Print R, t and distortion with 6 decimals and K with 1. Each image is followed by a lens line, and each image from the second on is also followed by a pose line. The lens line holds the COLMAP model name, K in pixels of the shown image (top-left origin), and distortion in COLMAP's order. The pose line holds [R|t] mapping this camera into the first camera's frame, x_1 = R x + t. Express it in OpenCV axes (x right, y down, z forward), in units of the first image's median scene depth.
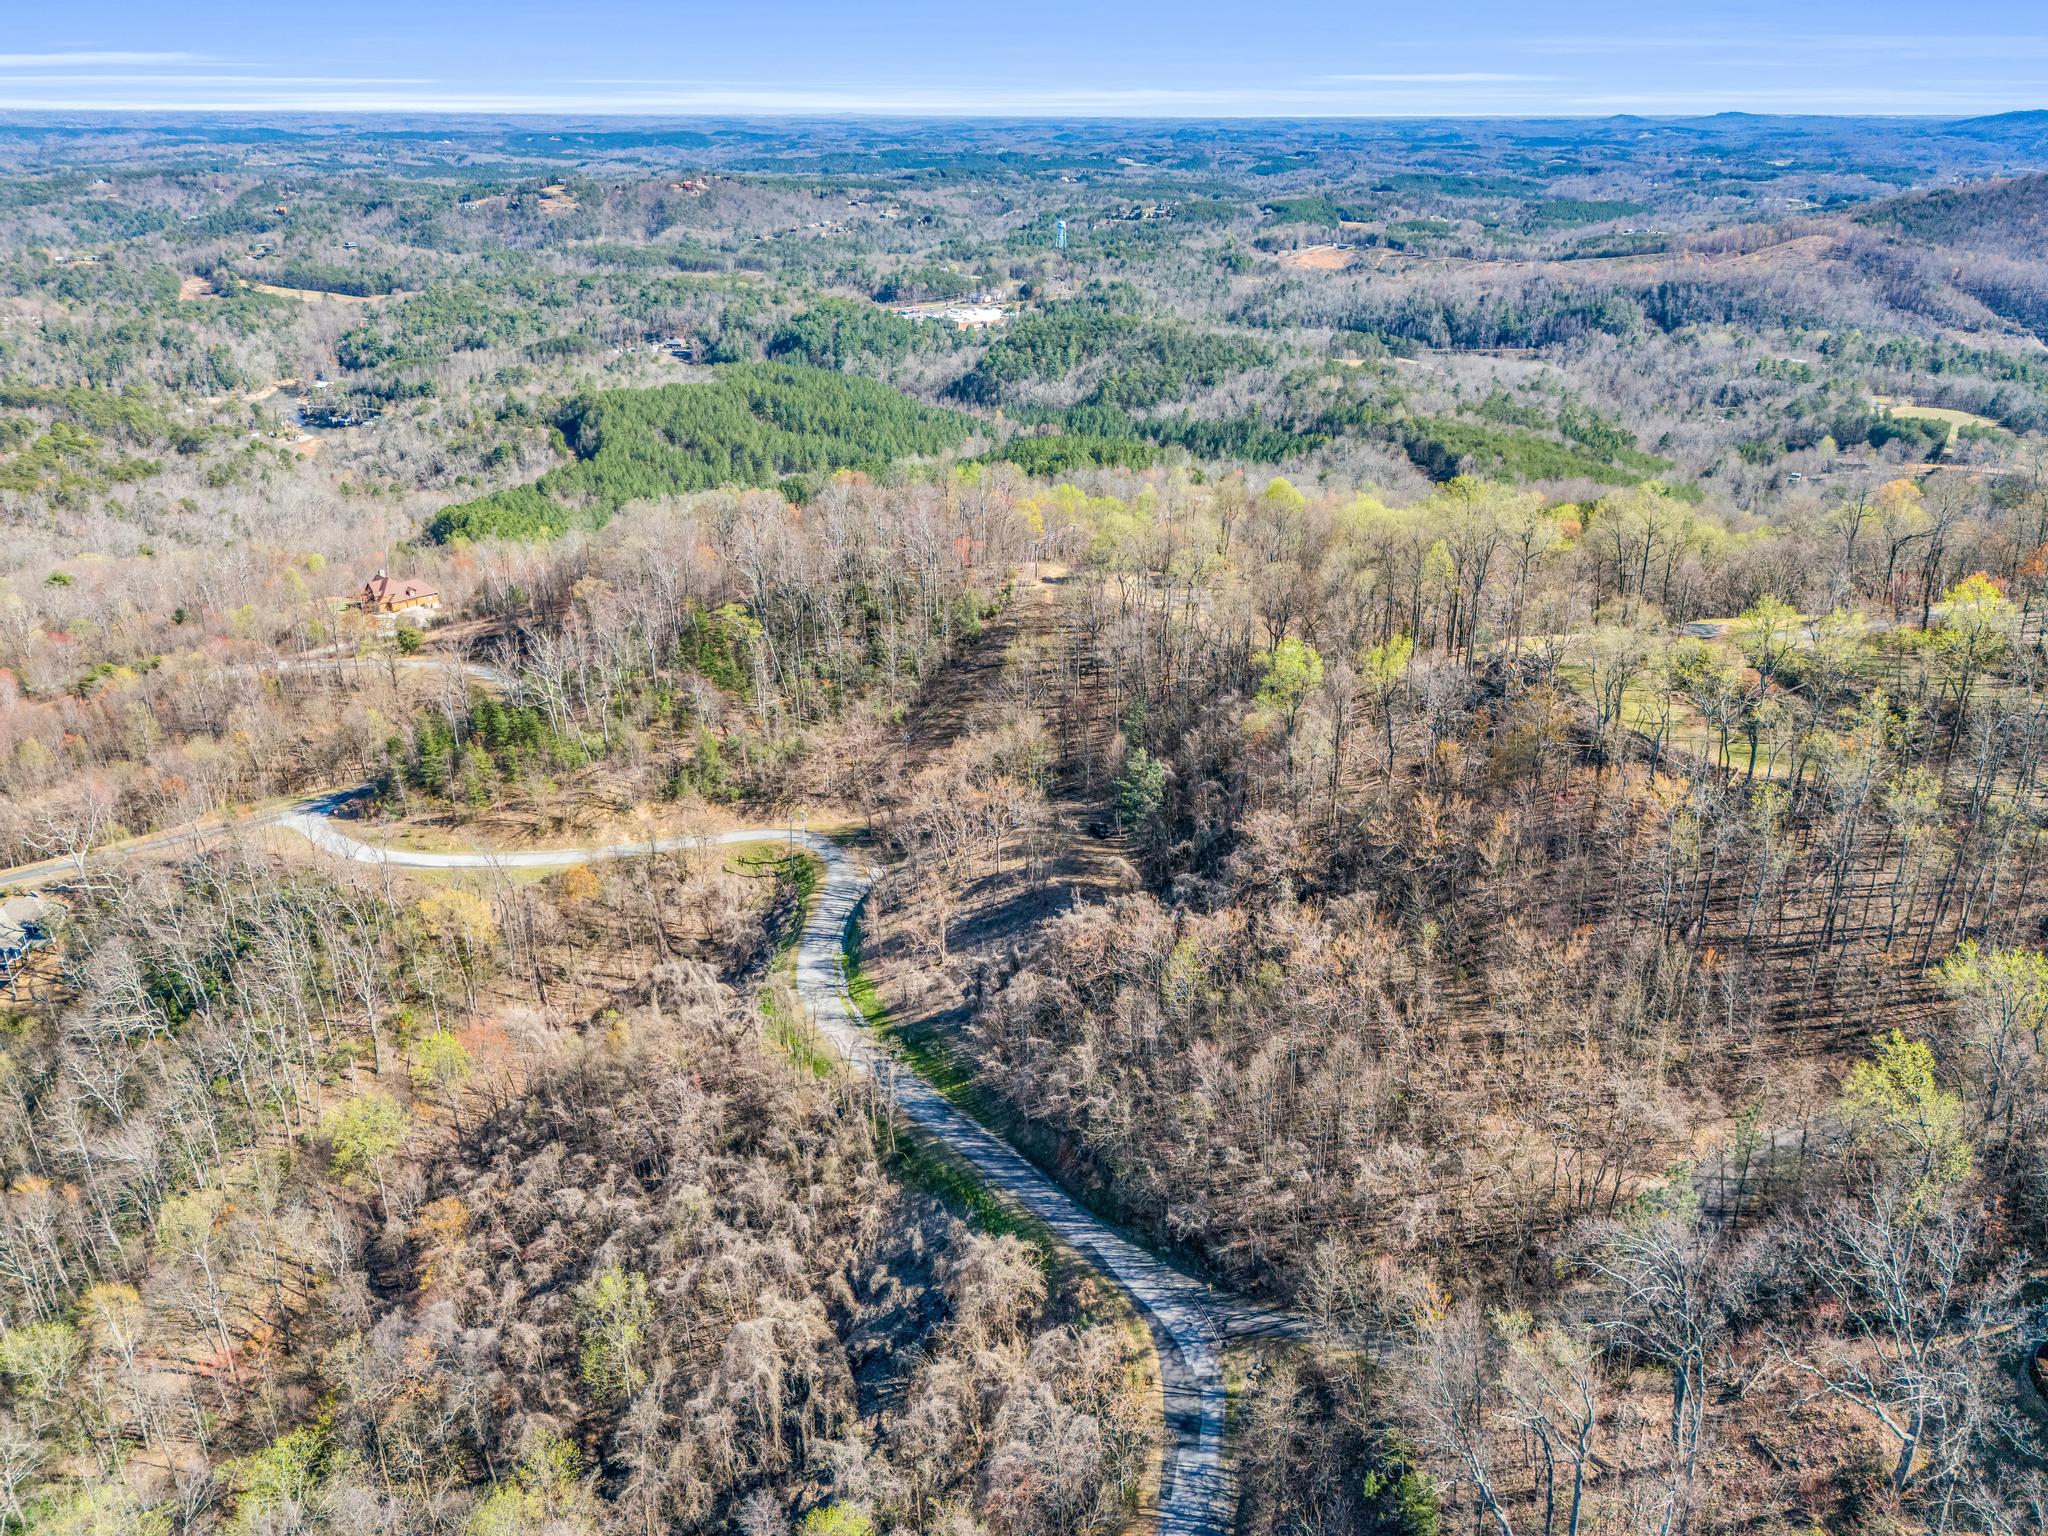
lens RADIAL K [[1572.3, 0, 999.0], [0, 1572.3, 767.6], [0, 0, 1]] dist [0.058593, -0.048999]
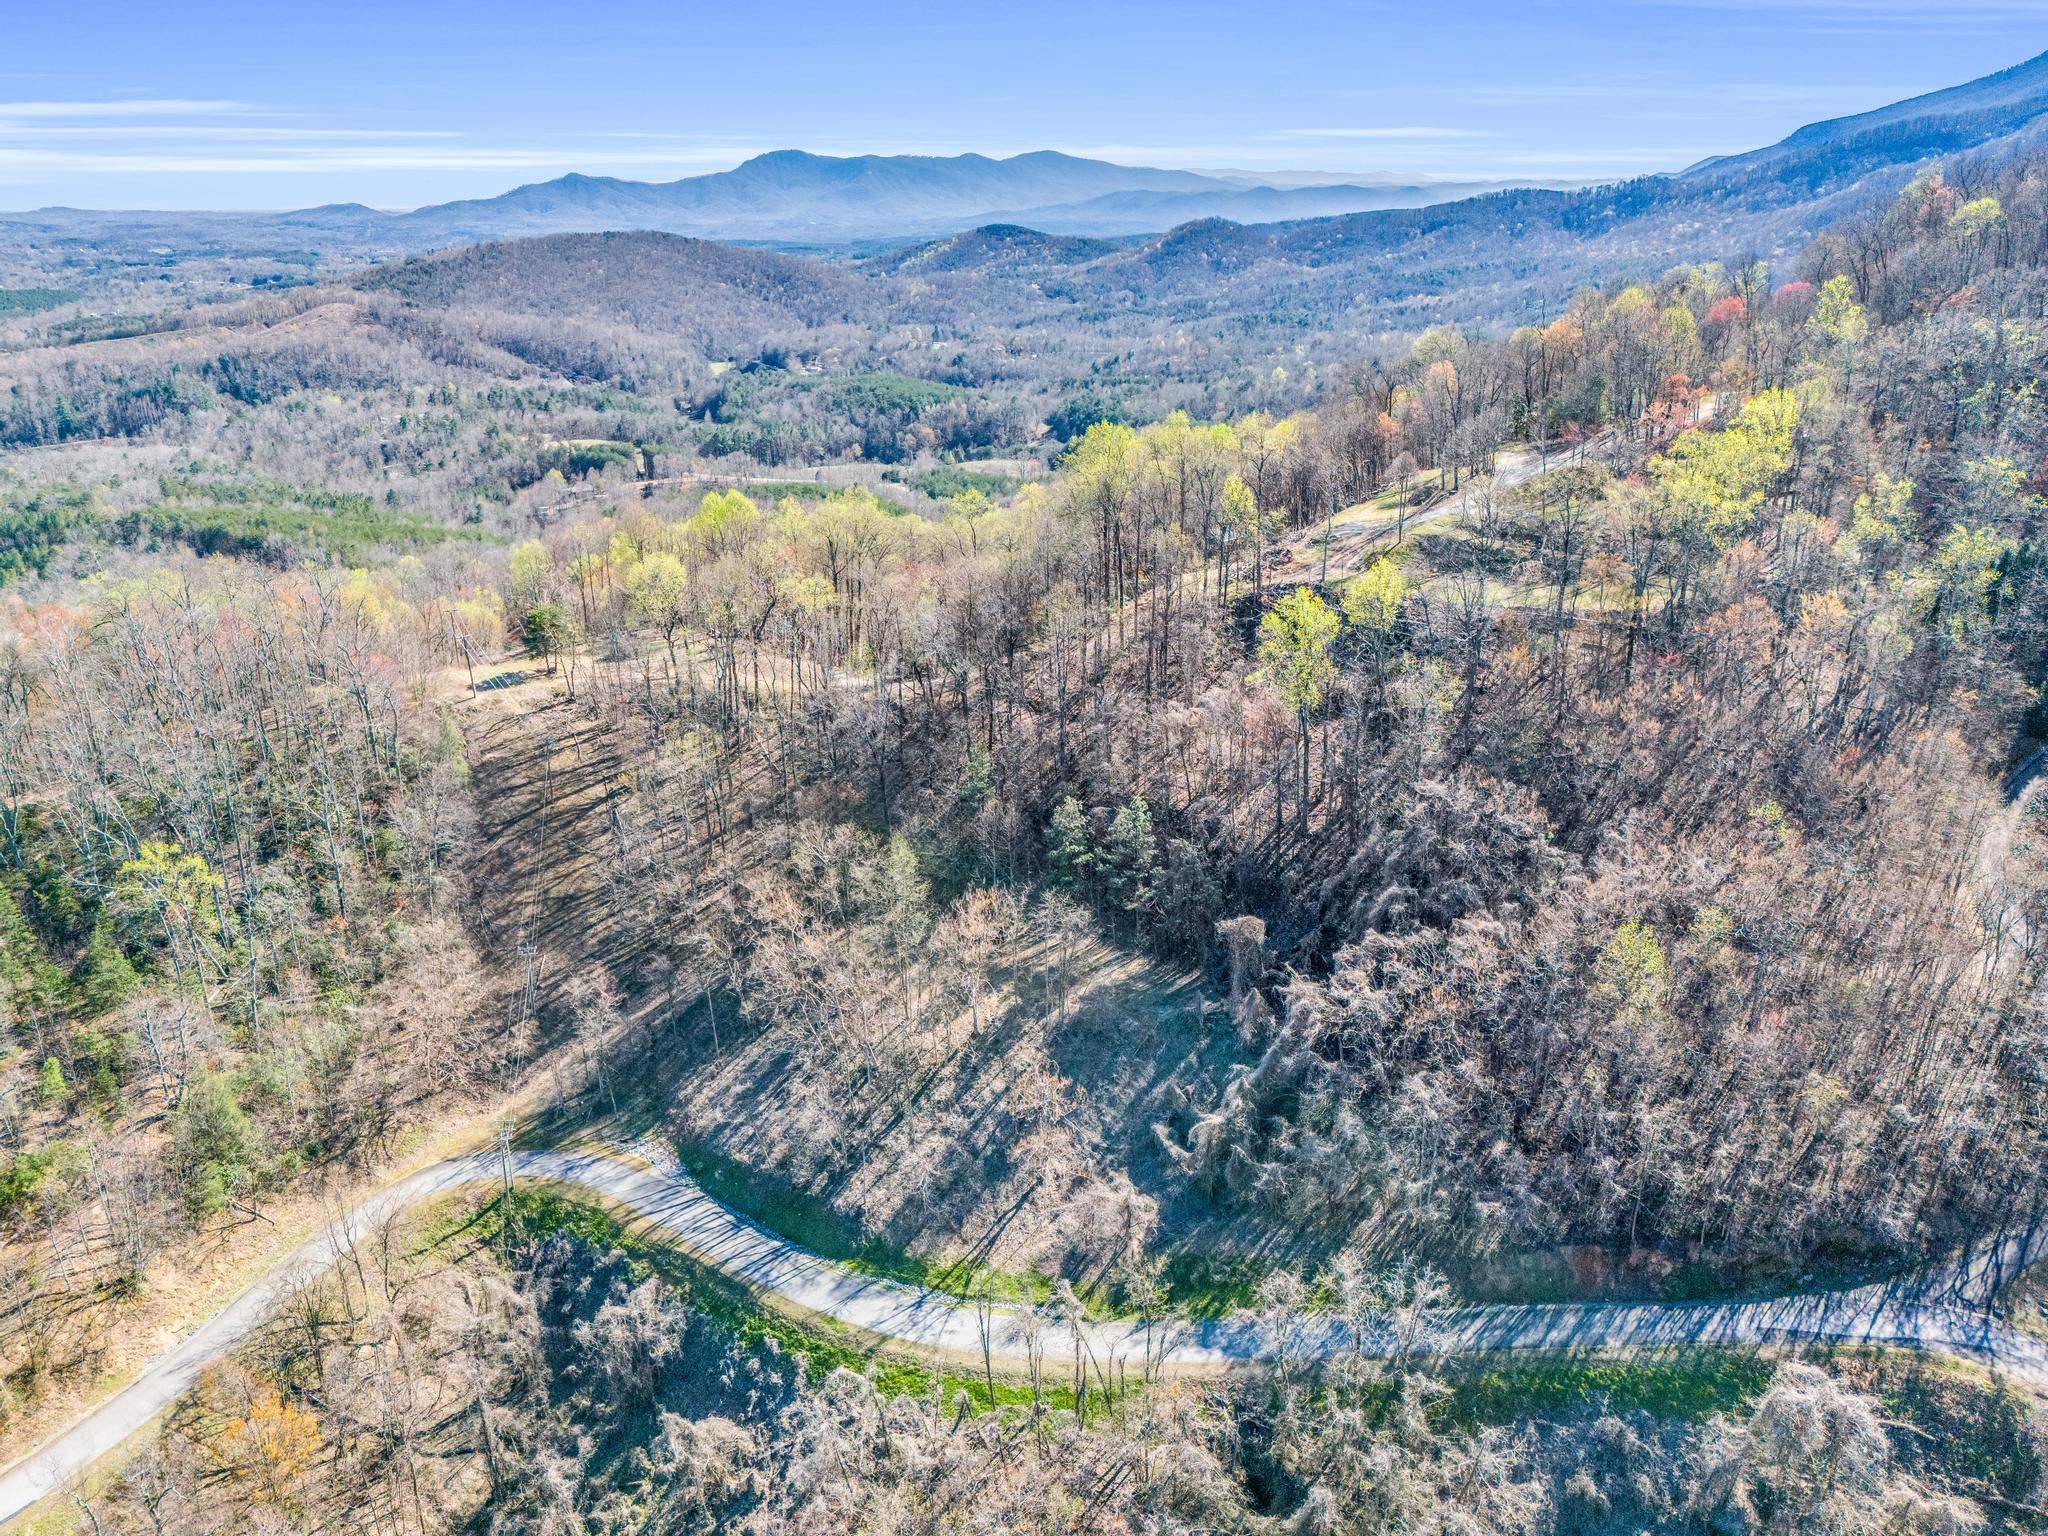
lens RADIAL K [[1566.6, 0, 991.5], [0, 1566.6, 769.8], [0, 0, 1]] dist [0.076448, -0.069779]
pose [[0.599103, -0.278594, 0.750640, -0.083702], [0.317764, 0.943250, 0.096465, -0.018617], [-0.734916, 0.180735, 0.653631, 0.088791]]
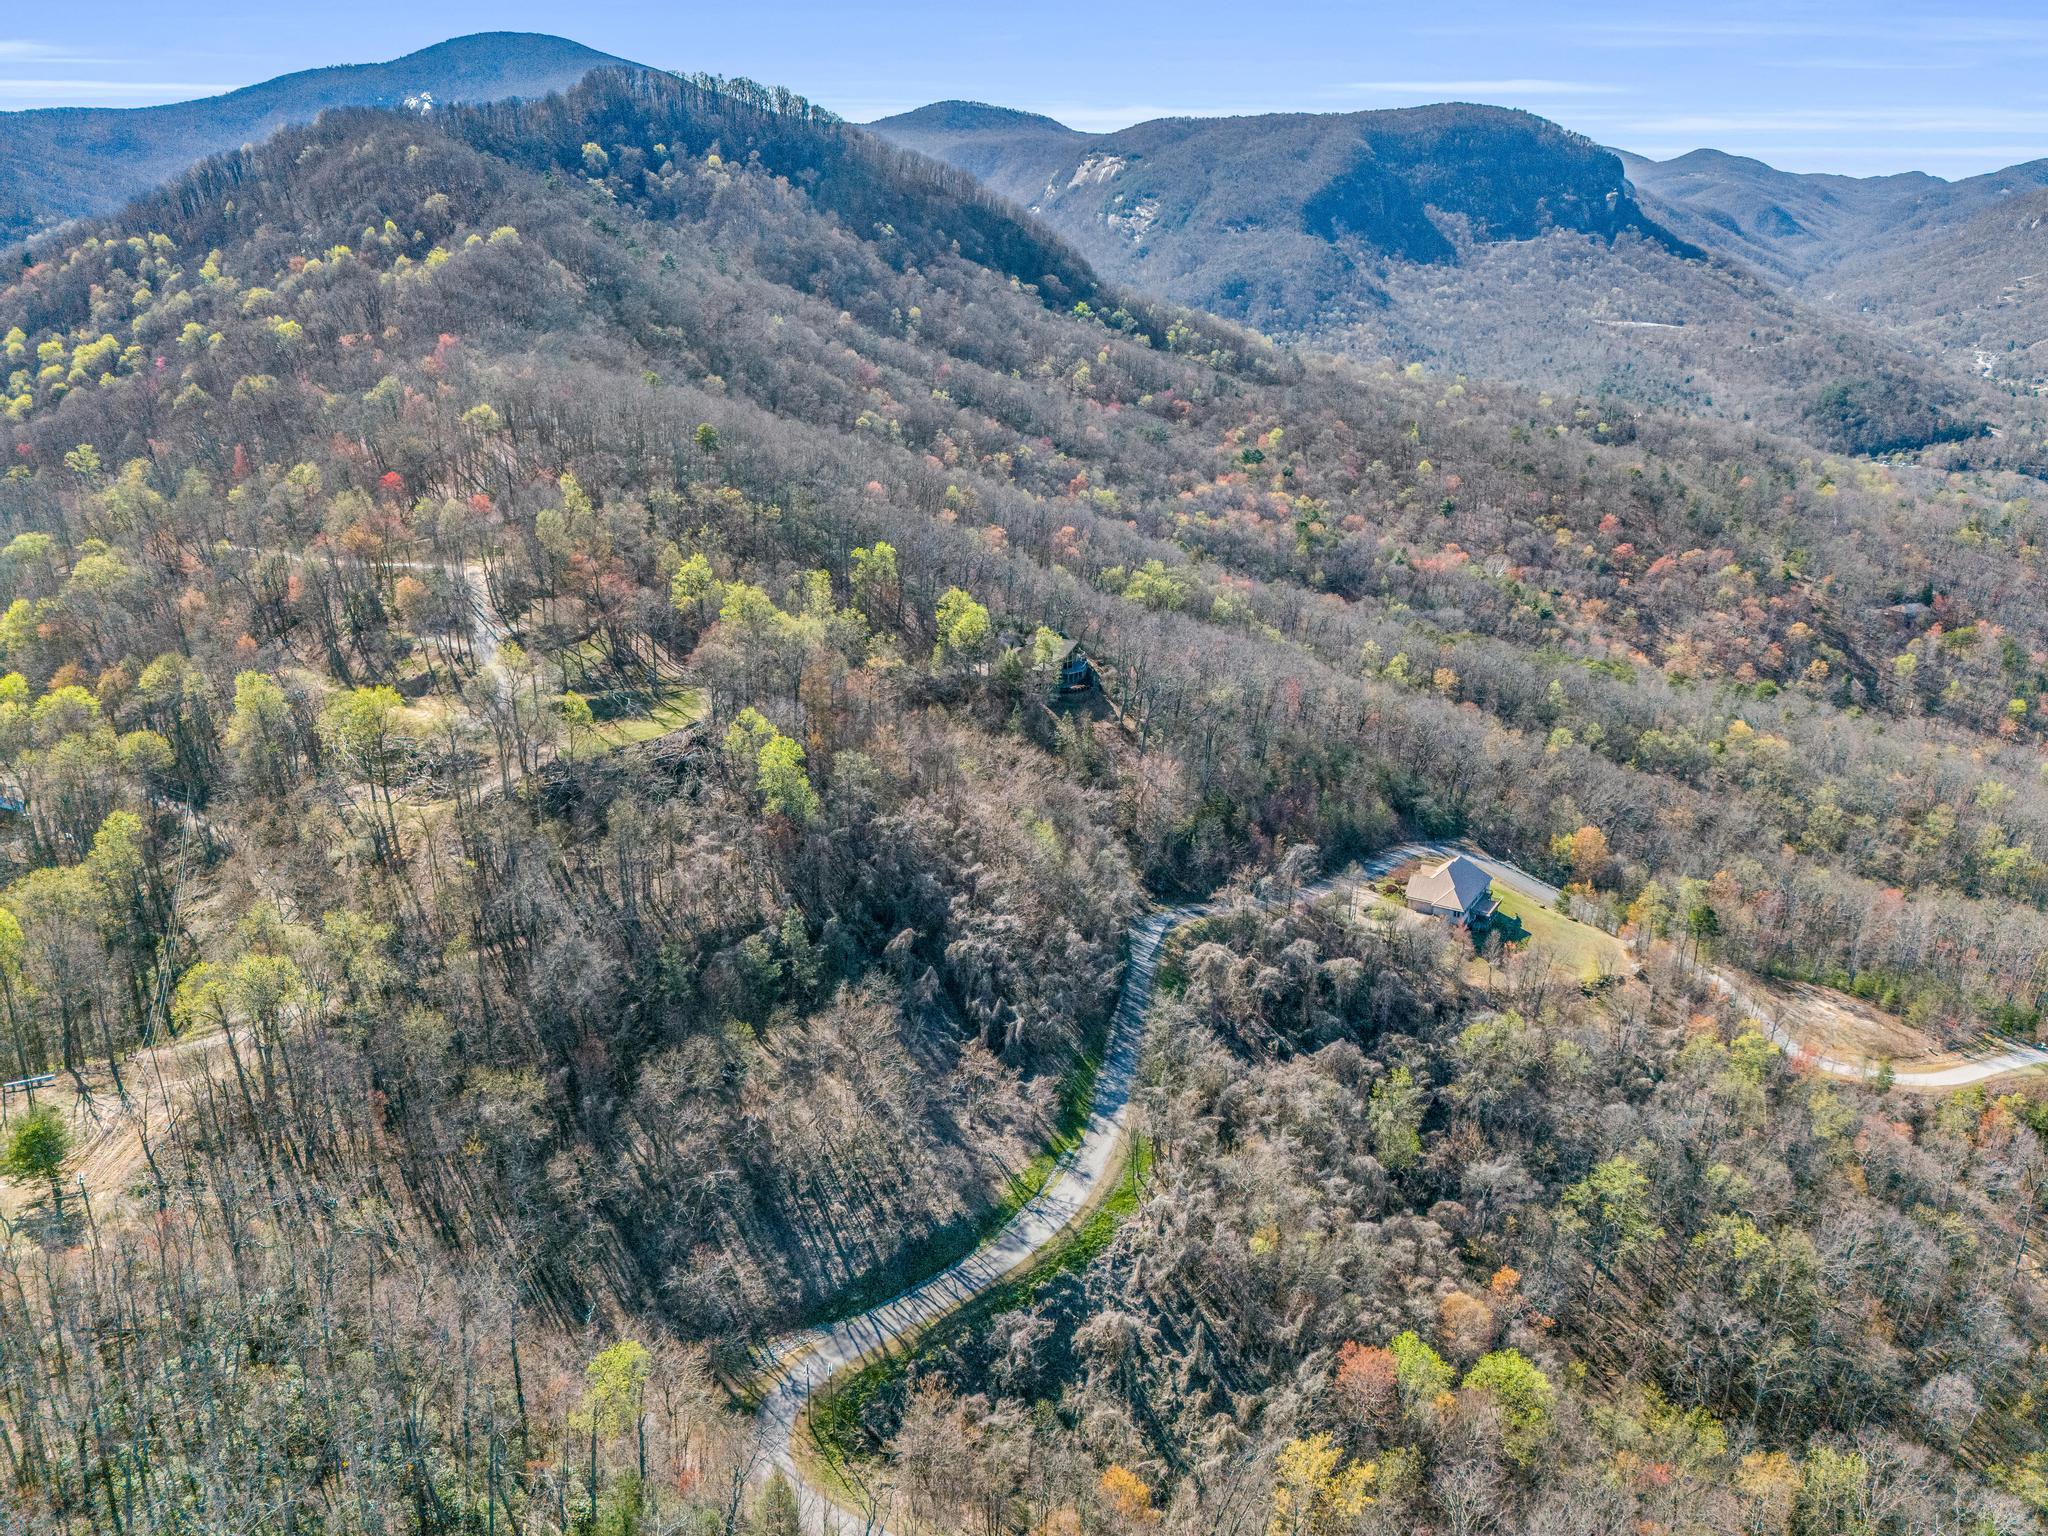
lens RADIAL K [[1566.3, 0, 999.6], [0, 1566.3, 764.5], [0, 0, 1]] dist [0.076246, -0.065434]
pose [[-0.694906, -0.227762, 0.682078, -0.115435], [0.281256, 0.786870, 0.549300, -0.104018], [-0.661816, 0.573550, -0.482742, 0.223739]]
